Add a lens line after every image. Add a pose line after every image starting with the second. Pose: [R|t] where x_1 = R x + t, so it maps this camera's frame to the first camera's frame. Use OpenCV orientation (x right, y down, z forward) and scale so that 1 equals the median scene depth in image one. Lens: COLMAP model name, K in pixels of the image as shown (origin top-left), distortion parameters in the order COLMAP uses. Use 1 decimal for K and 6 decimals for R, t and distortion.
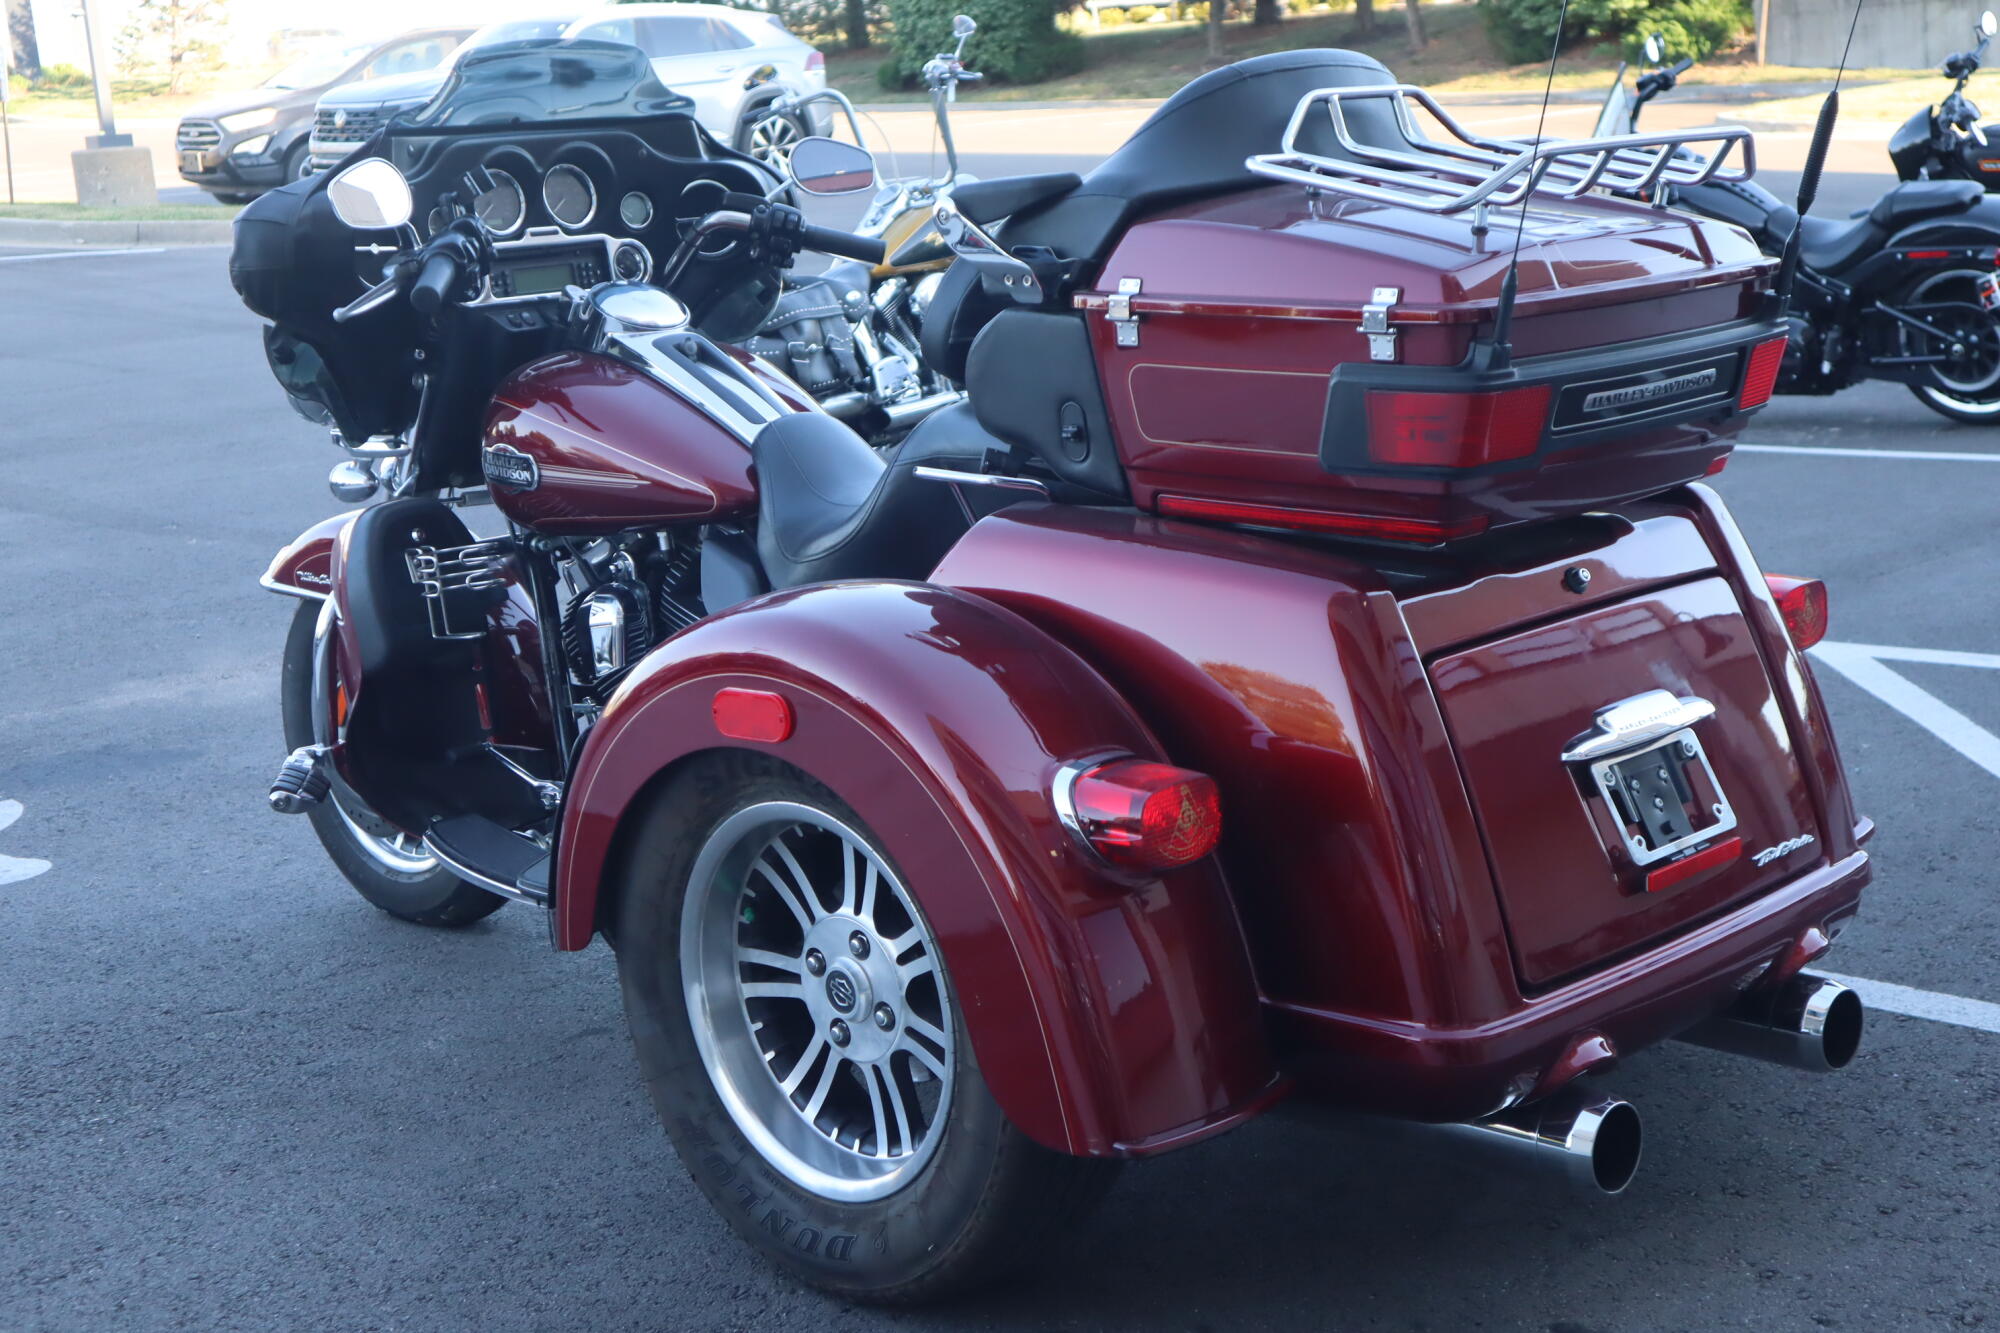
lens RADIAL K [[2726.9, 0, 1000.0], [0, 2726.9, 666.5], [0, 0, 1]] dist [0.029298, 0.015434]
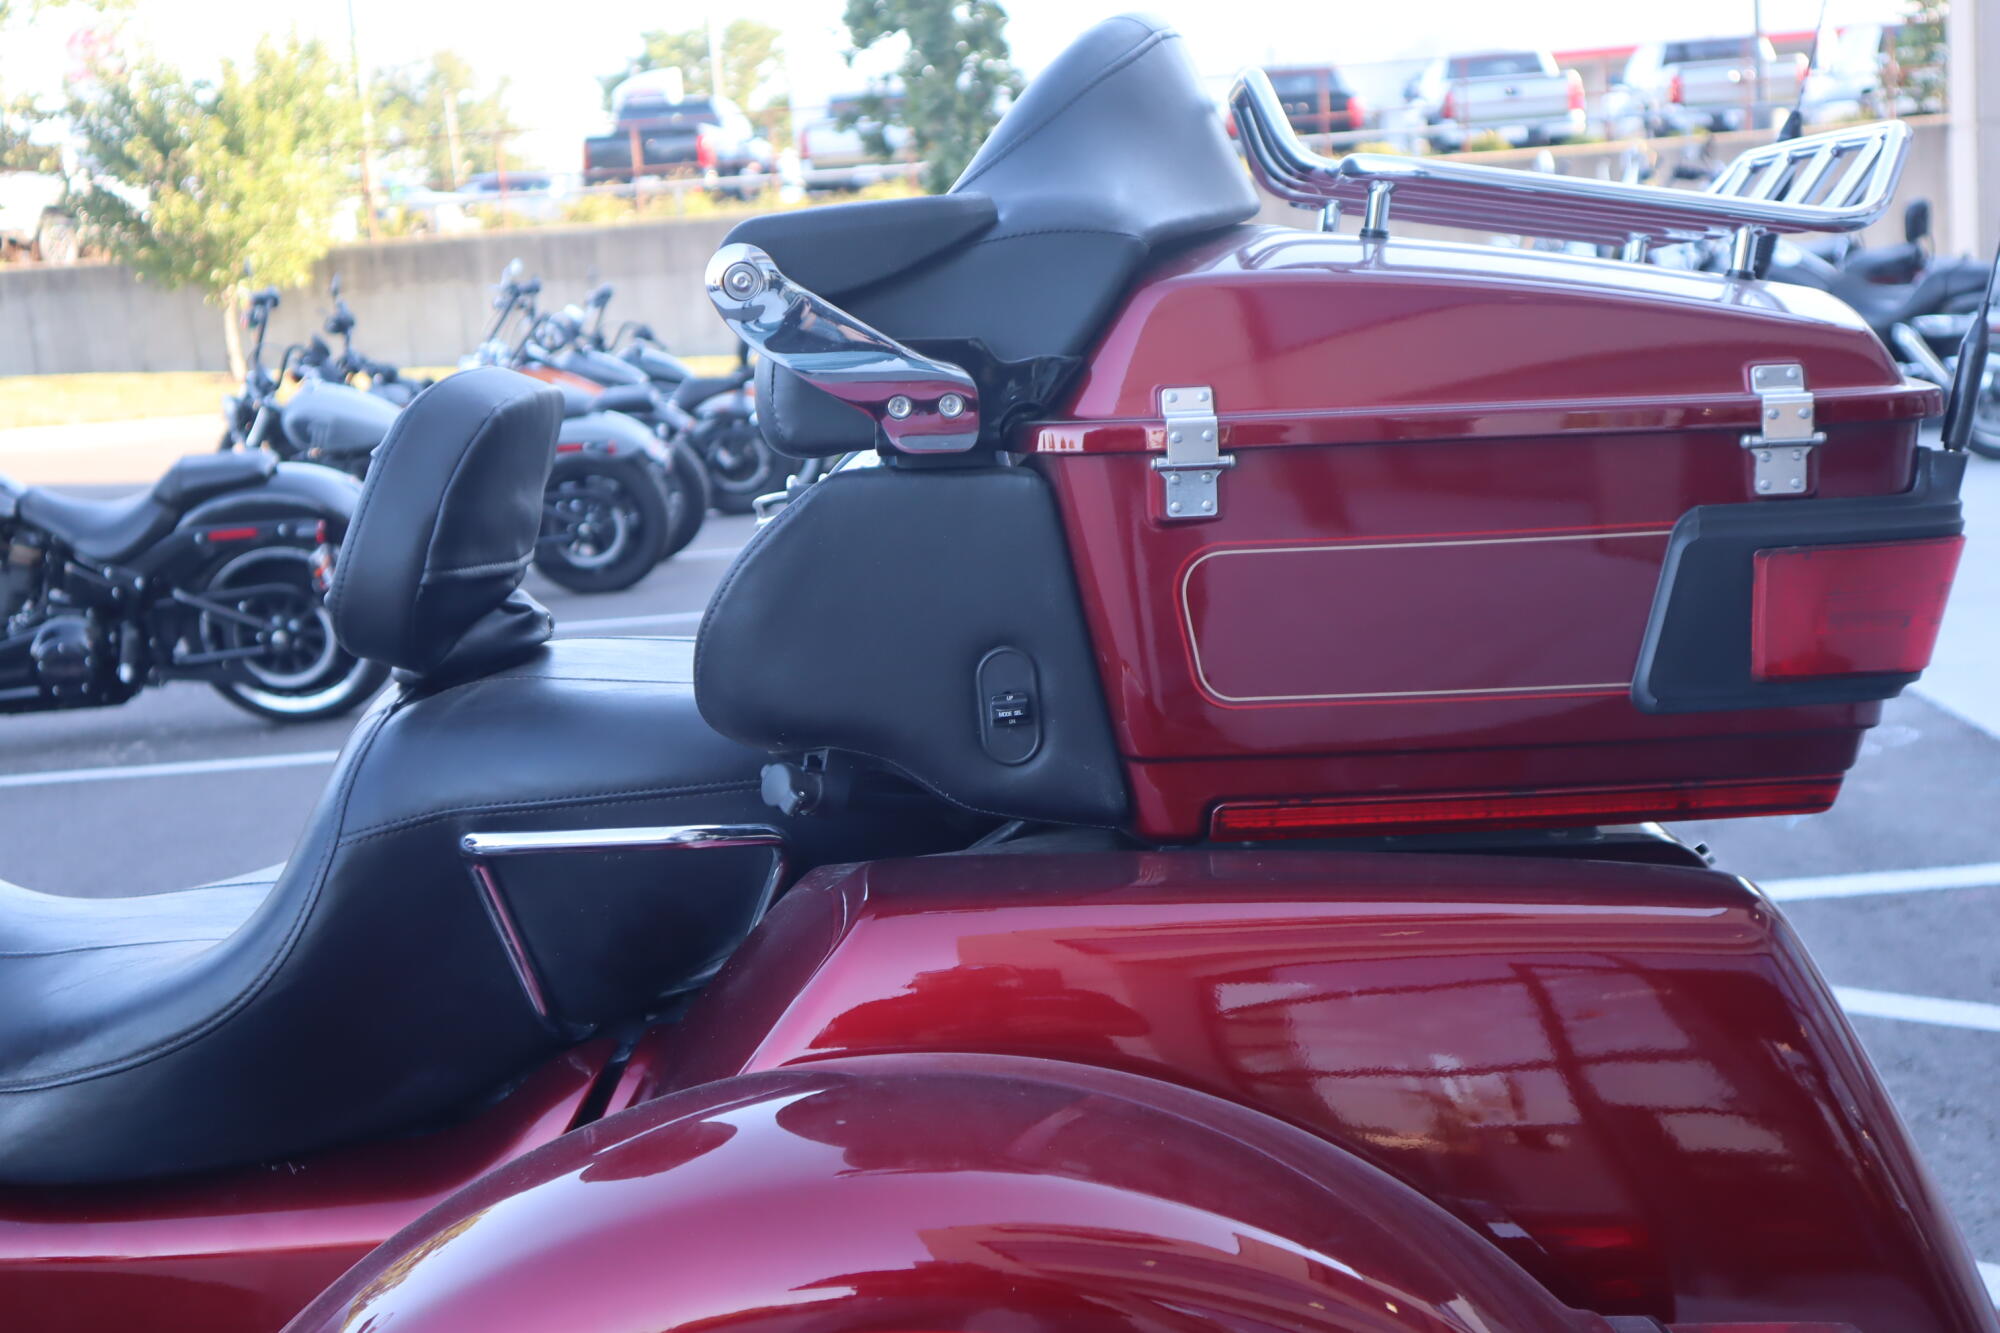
lens RADIAL K [[2807.1, 0, 1000.0], [0, 2807.1, 666.5], [0, 0, 1]] dist [0.017659, 0.046910]
pose [[0.723917, -0.083145, 0.684858, -0.100816], [0.164450, 0.984892, -0.054258, -0.020178], [-0.670000, 0.151904, 0.726653, 0.193215]]
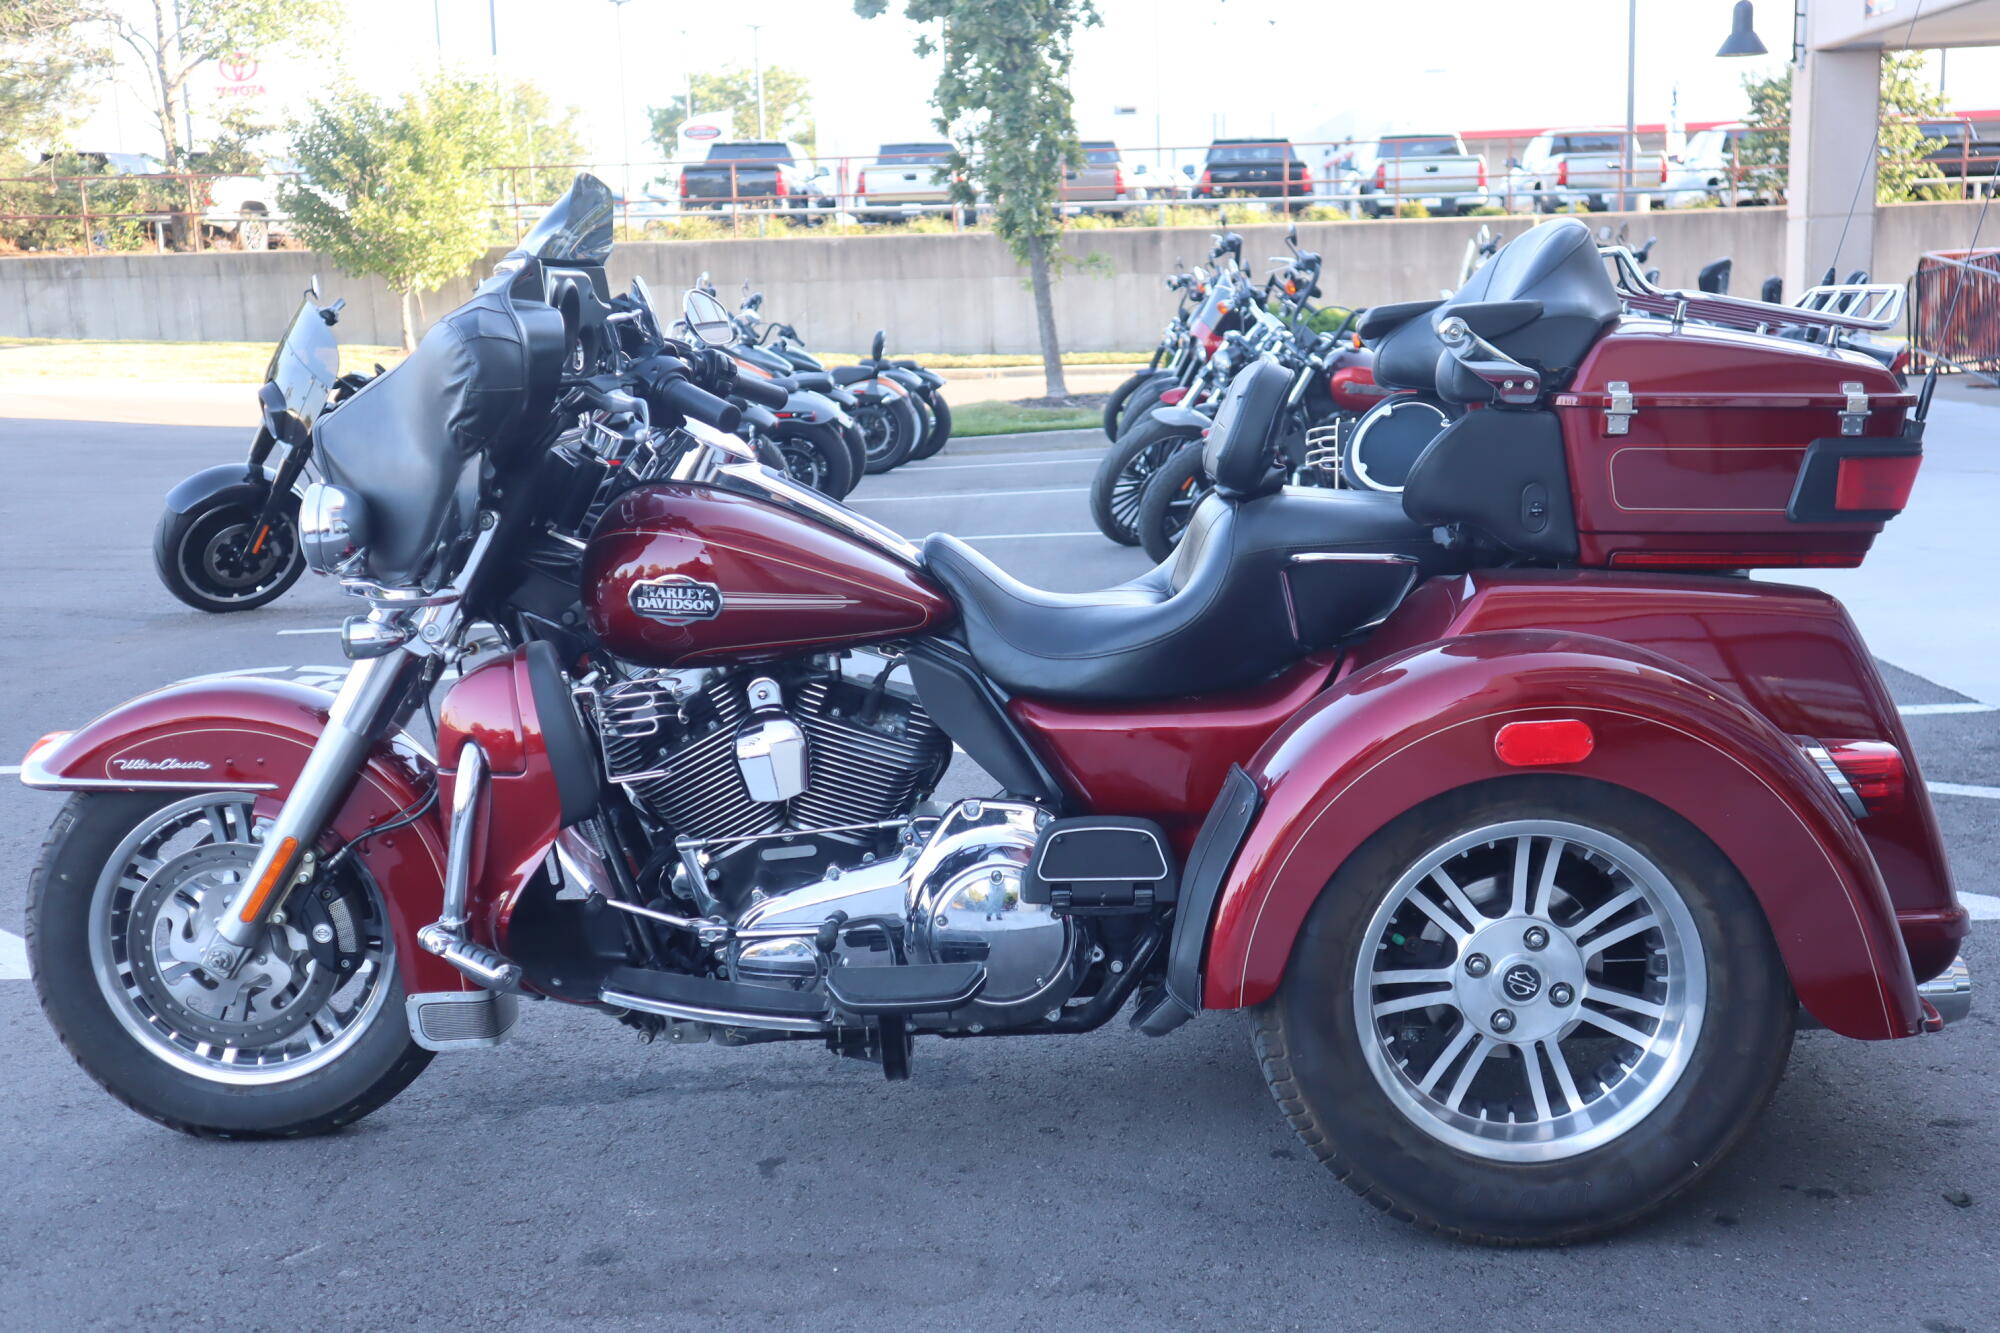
lens RADIAL K [[2351.6, 0, 1000.0], [0, 2351.6, 666.5], [0, 0, 1]] dist [0.024092, 0.035264]
pose [[0.712361, -0.064519, 0.698841, -0.276675], [0.122002, 0.991988, -0.032779, -0.002787], [-0.691127, 0.108610, 0.714525, 0.127302]]
